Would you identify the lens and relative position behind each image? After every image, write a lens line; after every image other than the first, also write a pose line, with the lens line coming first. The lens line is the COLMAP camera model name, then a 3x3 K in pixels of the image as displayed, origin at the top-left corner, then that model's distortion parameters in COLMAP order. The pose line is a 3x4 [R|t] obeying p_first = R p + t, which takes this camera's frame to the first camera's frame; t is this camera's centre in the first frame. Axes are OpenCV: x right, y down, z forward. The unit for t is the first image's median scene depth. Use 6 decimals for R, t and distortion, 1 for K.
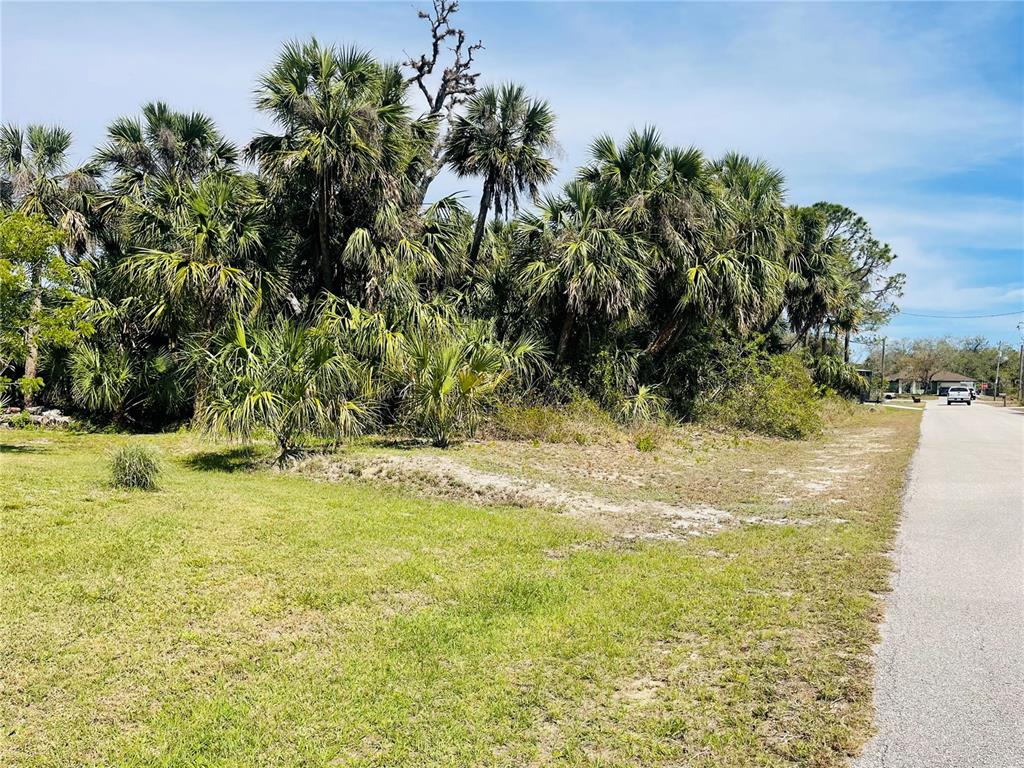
lens RADIAL K [[768.7, 0, 518.0], [0, 768.7, 388.6], [0, 0, 1]] dist [0.065668, -0.083774]
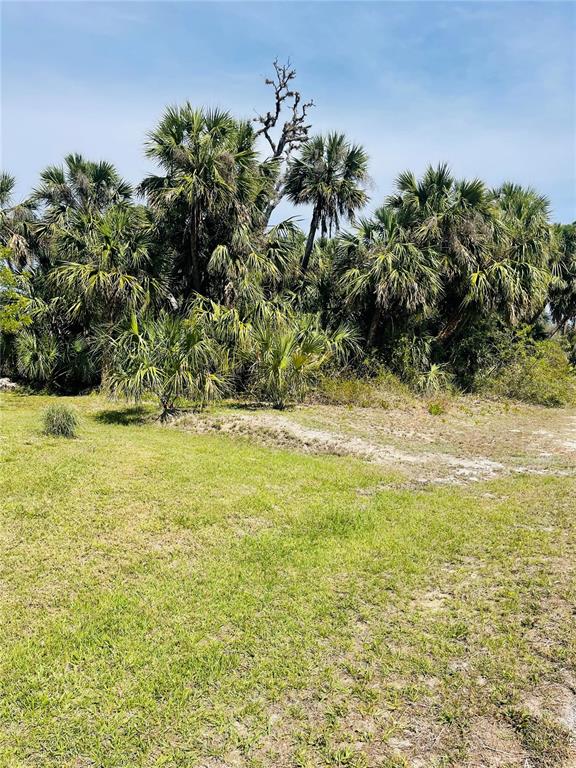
lens RADIAL K [[574.6, 0, 284.5], [0, 574.6, 382.8], [0, 0, 1]] dist [0.058331, -0.088907]
pose [[0.995897, 0.011675, -0.089733, -0.001516], [-0.008885, 0.999467, 0.031428, -0.001223], [0.090052, -0.030502, 0.995470, 0.006795]]
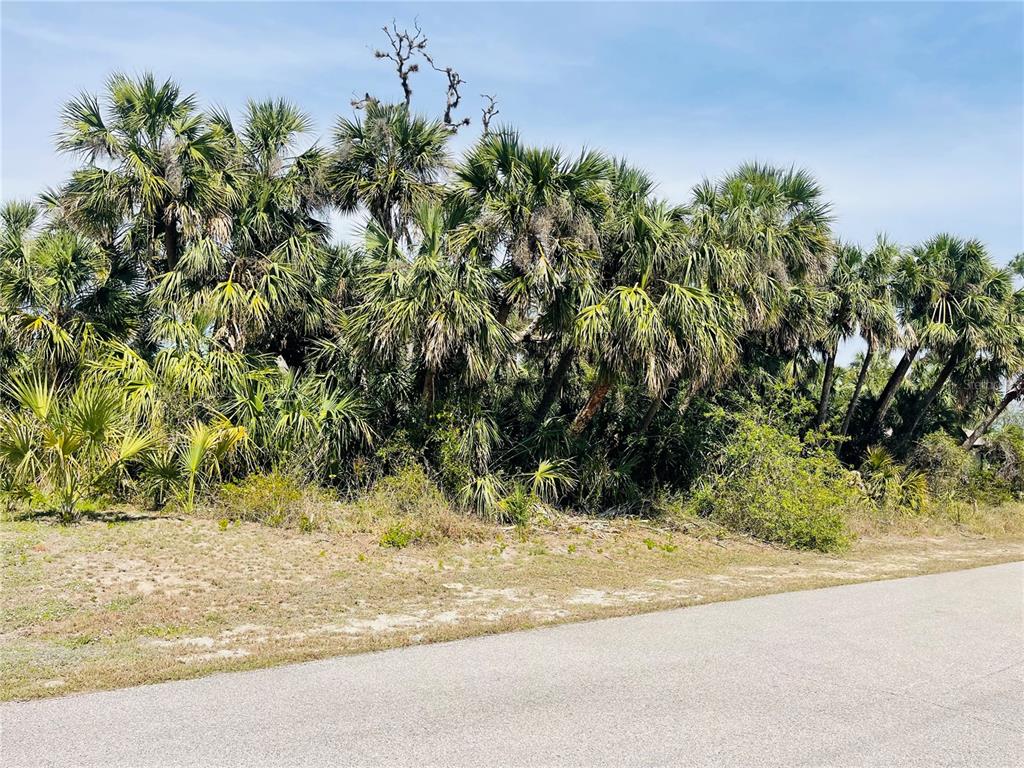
lens RADIAL K [[776.8, 0, 521.9], [0, 776.8, 380.9], [0, 0, 1]] dist [0.060741, -0.080677]
pose [[0.928110, -0.001834, -0.372301, 0.513181], [-0.039610, 0.993826, -0.103639, -0.001688], [0.370193, 0.110936, 0.922307, 0.320621]]
